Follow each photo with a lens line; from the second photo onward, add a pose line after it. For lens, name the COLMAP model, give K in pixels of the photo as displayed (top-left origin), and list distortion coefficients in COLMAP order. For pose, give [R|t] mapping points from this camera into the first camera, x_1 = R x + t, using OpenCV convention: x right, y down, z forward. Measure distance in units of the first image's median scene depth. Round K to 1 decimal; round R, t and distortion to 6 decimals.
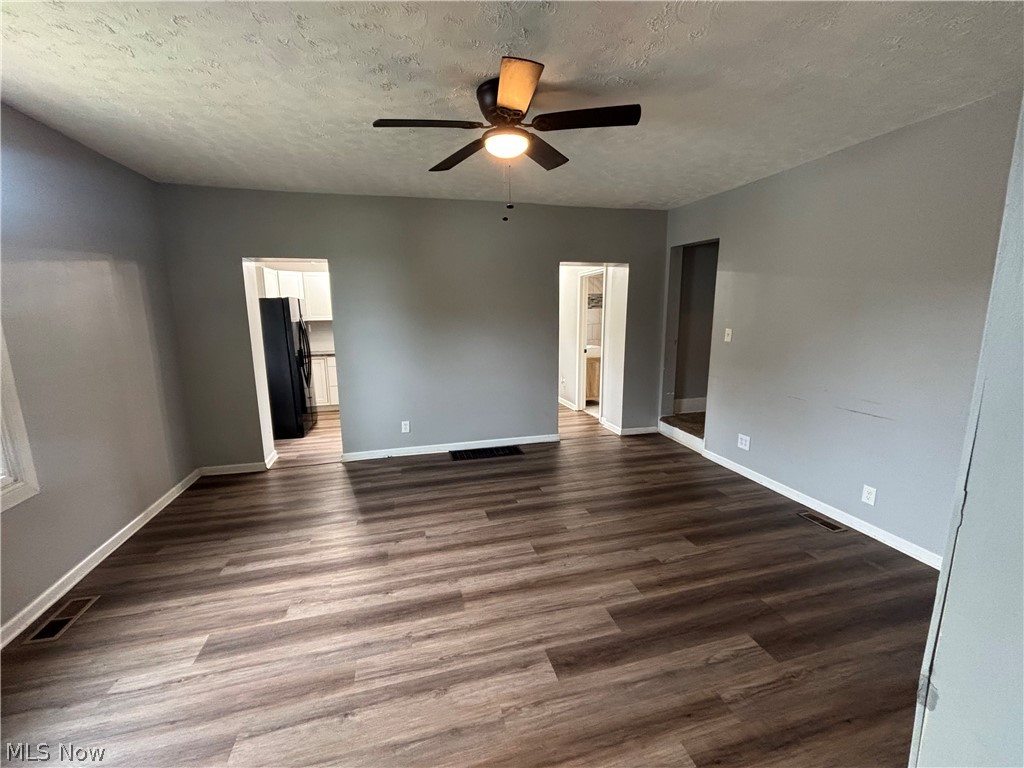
lens RADIAL K [[417.0, 0, 511.6], [0, 417.0, 379.9], [0, 0, 1]] dist [0.001225, 0.001056]
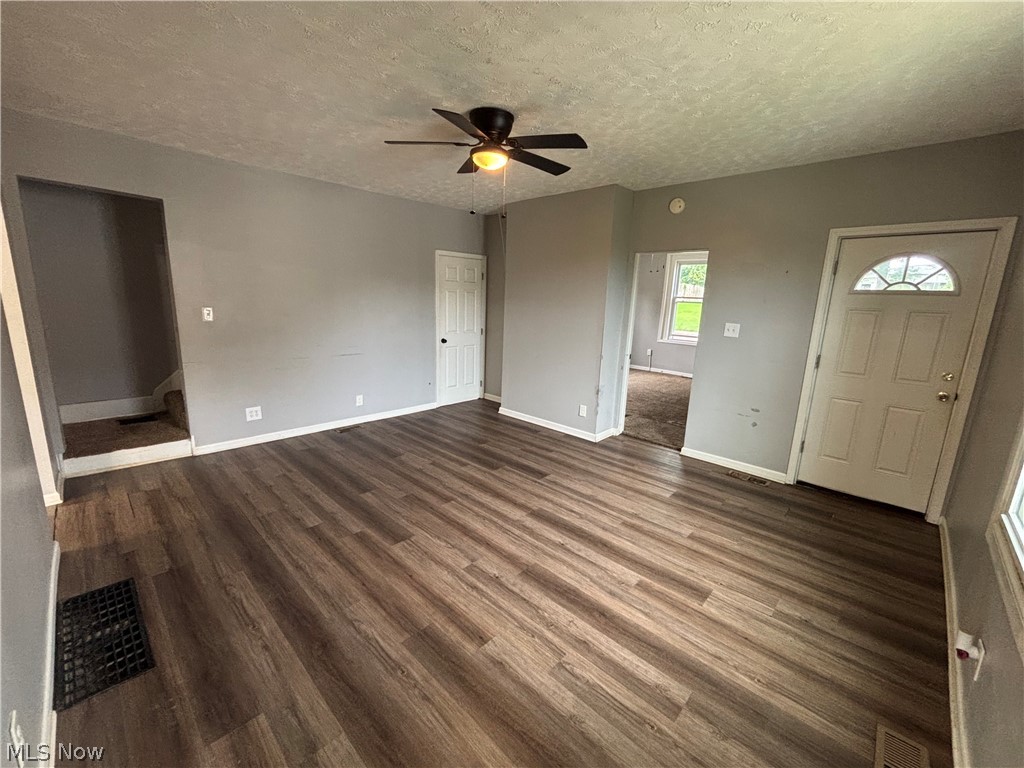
lens RADIAL K [[417.0, 0, 510.6], [0, 417.0, 385.3], [0, 0, 1]] dist [0.001225, 0.001056]
pose [[-0.510927, -0.186572, 0.839133, -1.046326], [0.122151, 0.950500, 0.285708, -0.229717], [-0.850901, 0.248477, -0.462846, 1.467944]]
